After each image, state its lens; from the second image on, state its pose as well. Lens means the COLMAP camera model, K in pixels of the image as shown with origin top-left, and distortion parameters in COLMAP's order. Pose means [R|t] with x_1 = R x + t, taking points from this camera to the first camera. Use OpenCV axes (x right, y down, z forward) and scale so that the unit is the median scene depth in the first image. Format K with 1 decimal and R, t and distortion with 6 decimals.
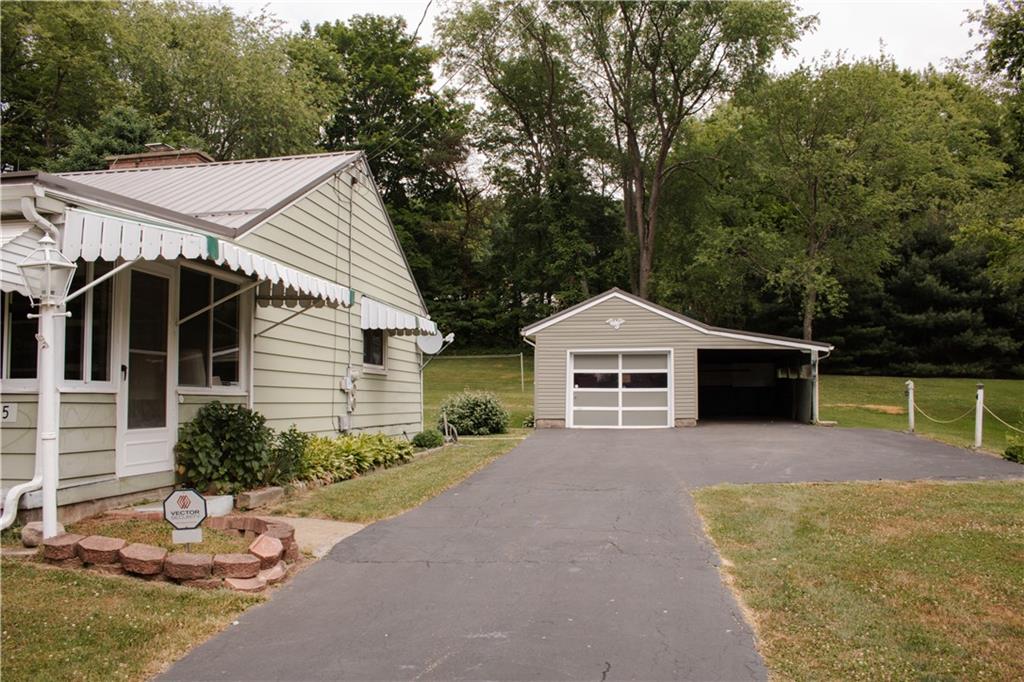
lens RADIAL K [[880.2, 0, 514.6], [0, 880.2, 344.3], [0, 0, 1]] dist [-0.149476, 0.127032]
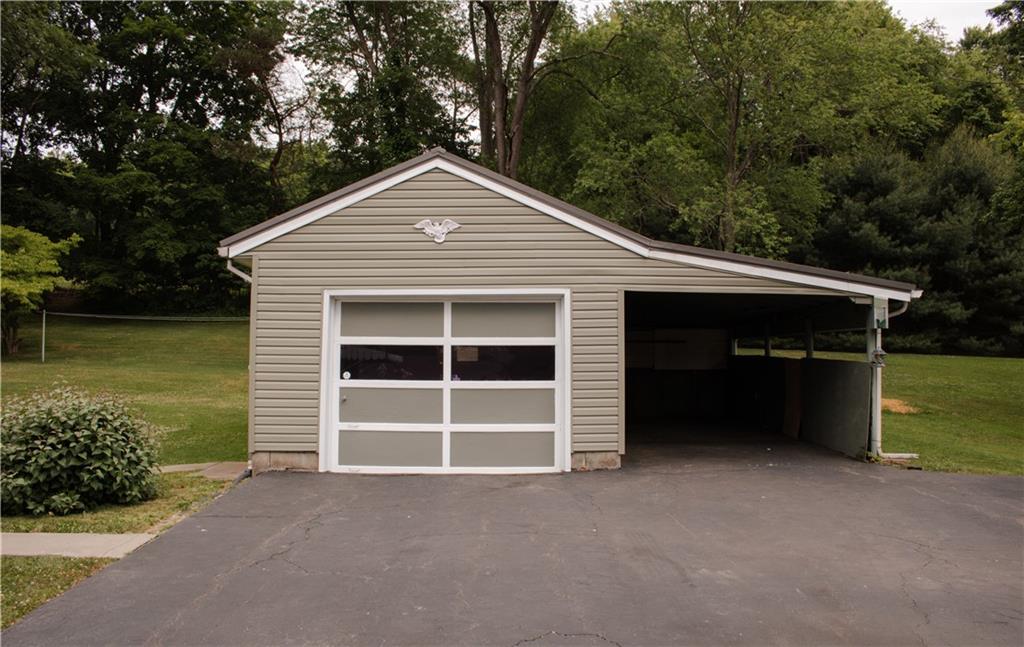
lens RADIAL K [[908.7, 0, 510.0], [0, 908.7, 321.7], [0, 0, 1]] dist [-0.019126, -0.003433]
pose [[0.988215, 0.009017, 0.152804, 0.077195], [-0.010389, 0.999913, 0.008183, 0.015951], [-0.152717, -0.009674, 0.988223, 0.517018]]
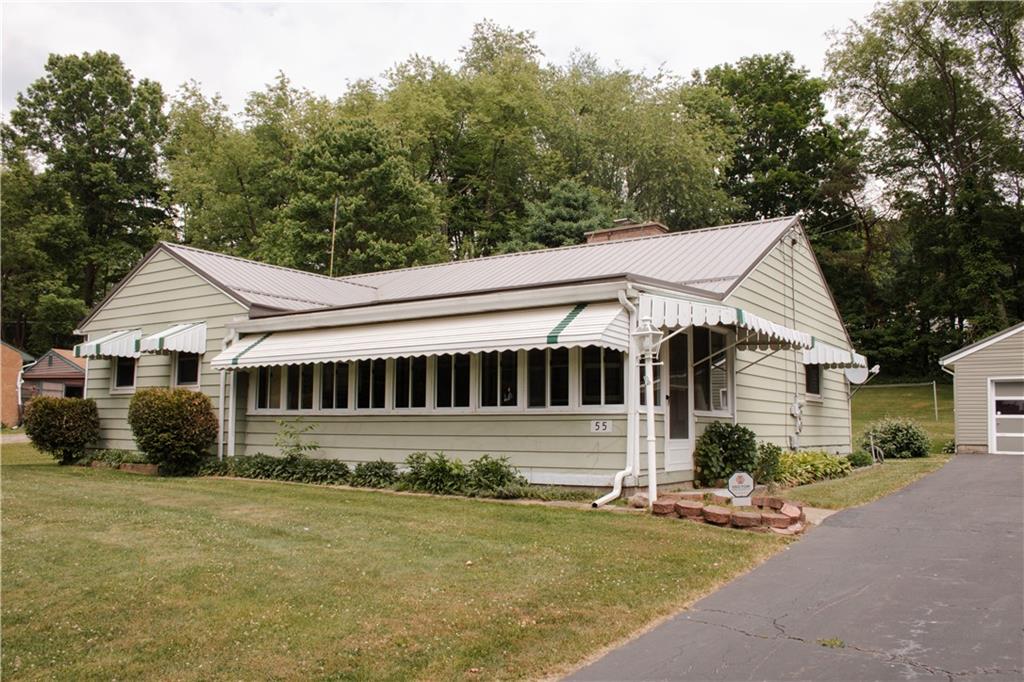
lens RADIAL K [[880.2, 0, 507.4], [0, 880.2, 339.4], [0, 0, 1]] dist [-0.149476, 0.127032]
pose [[0.900907, -0.035015, -0.432598, -0.014175], [0.016800, 0.998807, -0.045859, -0.002020], [0.433687, 0.034047, 0.900420, -0.134490]]
